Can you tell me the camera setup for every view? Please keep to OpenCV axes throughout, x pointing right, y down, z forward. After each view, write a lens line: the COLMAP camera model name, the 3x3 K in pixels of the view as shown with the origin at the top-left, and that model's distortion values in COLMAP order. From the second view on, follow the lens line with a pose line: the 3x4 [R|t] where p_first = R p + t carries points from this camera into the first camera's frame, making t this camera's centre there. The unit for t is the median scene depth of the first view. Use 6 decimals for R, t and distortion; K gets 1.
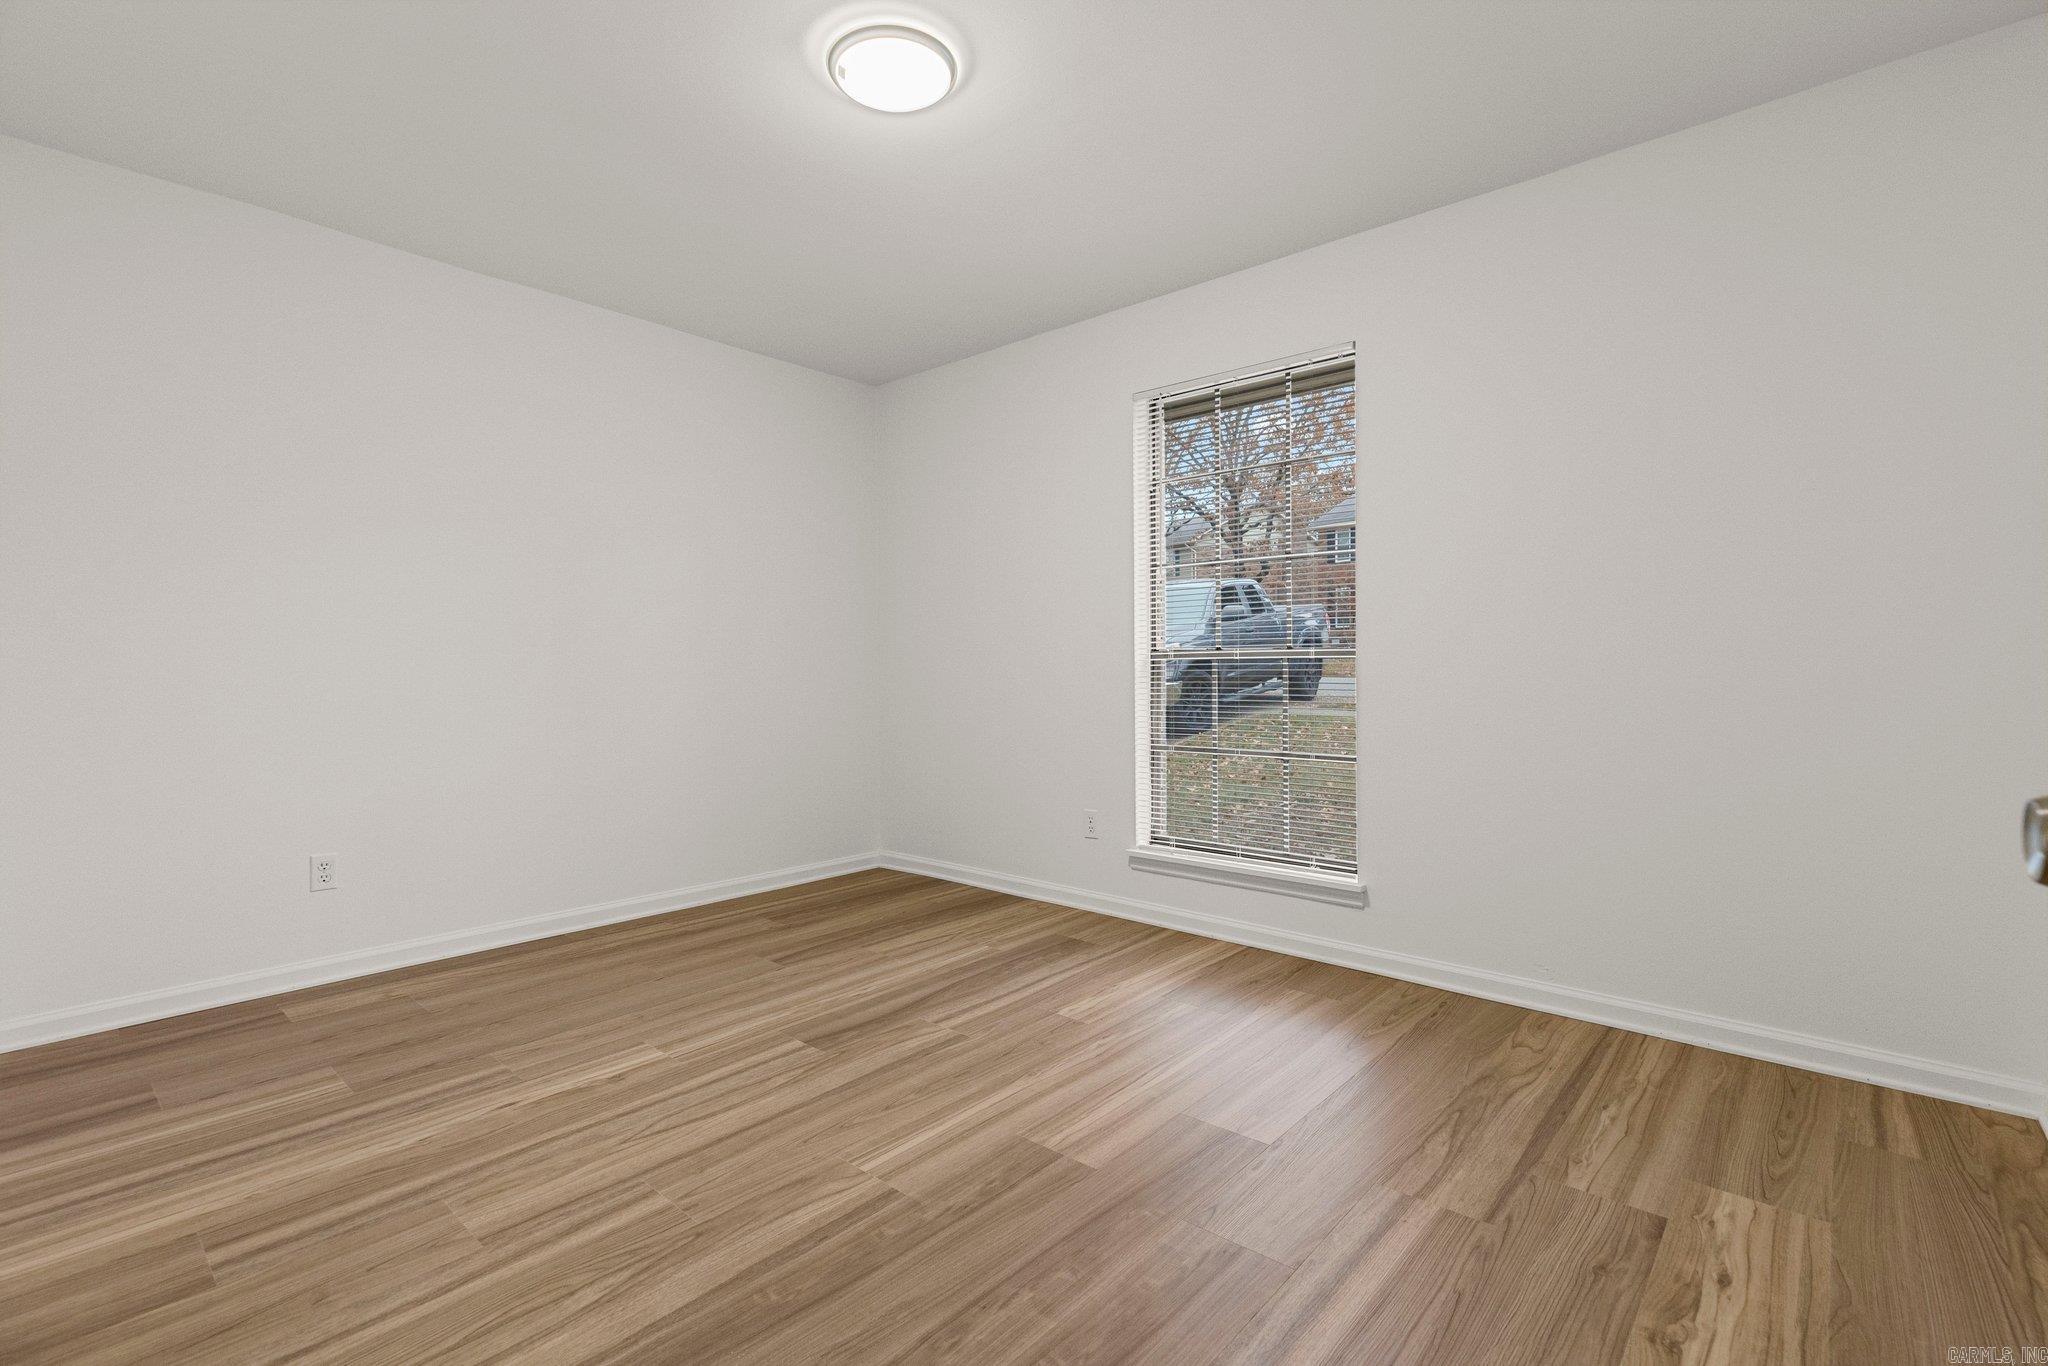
lens RADIAL K [[923.0, 0, 1018.0], [0, 923.0, 688.5], [0, 0, 1]] dist [0.006932, -0.001051]
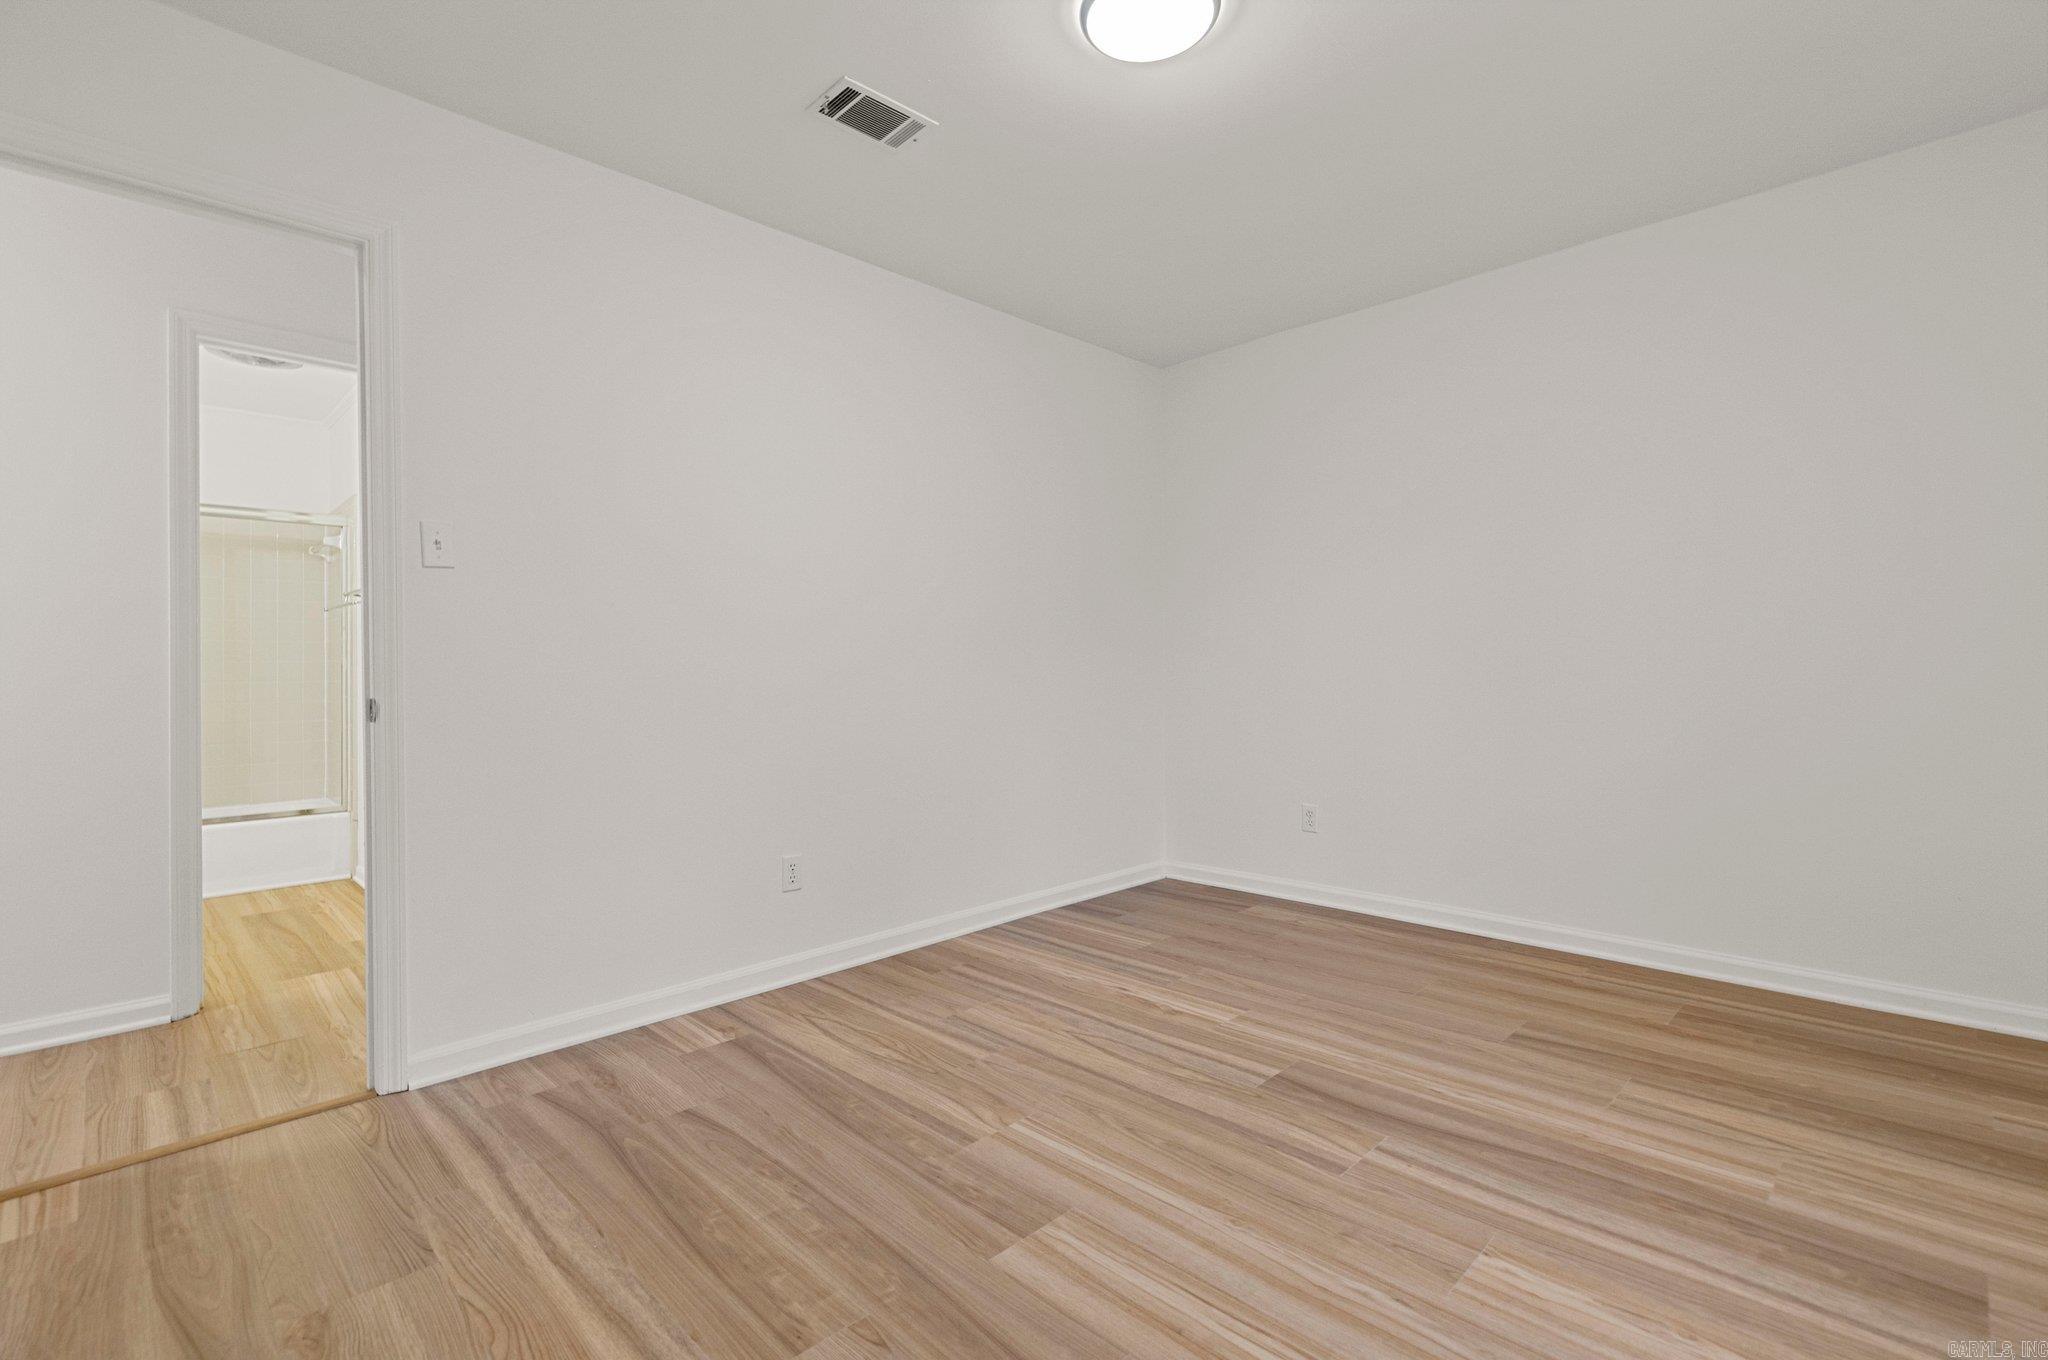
lens RADIAL K [[923.0, 0, 1017.7], [0, 923.0, 667.4], [0, 0, 1]] dist [0.006932, -0.001051]
pose [[-0.058586, 0.003290, -0.998277, 0.703167], [-0.008942, 0.999953, 0.003820, -0.018403], [0.998242, 0.009150, -0.058553, 0.814658]]
